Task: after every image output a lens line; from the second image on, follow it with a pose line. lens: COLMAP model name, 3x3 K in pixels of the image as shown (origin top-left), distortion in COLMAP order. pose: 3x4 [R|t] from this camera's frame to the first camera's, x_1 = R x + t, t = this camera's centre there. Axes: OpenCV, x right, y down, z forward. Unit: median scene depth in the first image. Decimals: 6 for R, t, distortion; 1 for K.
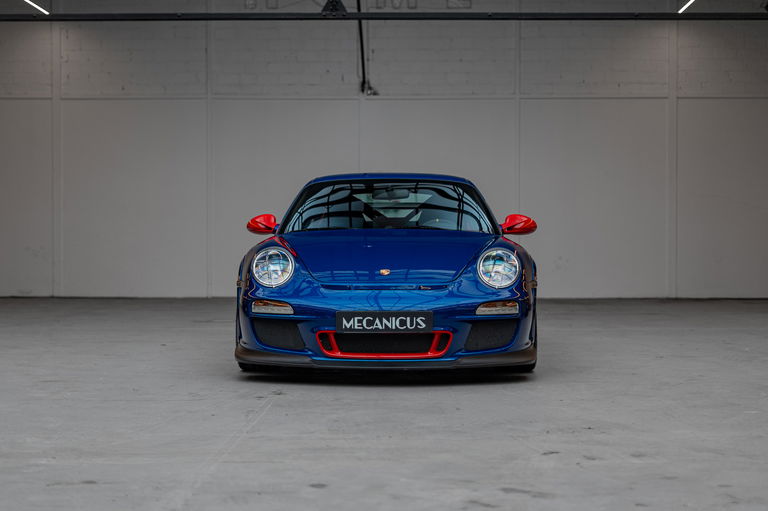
lens RADIAL K [[1169.6, 0, 399.4], [0, 1169.6, 244.4], [0, 0, 1]] dist [0.006896, 0.000000]
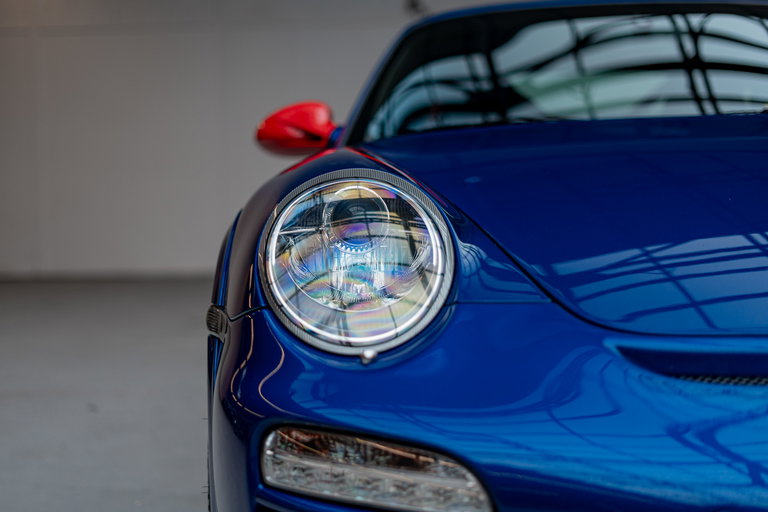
lens RADIAL K [[1169.6, 0, 384.3], [0, 1169.6, 255.8], [0, 0, 1]] dist [0.006896, 0.000000]
pose [[0.999197, -0.017704, -0.035941, -0.093636], [0.019030, 0.999137, 0.036911, 0.011001], [0.035257, -0.037565, 0.998672, 0.771548]]
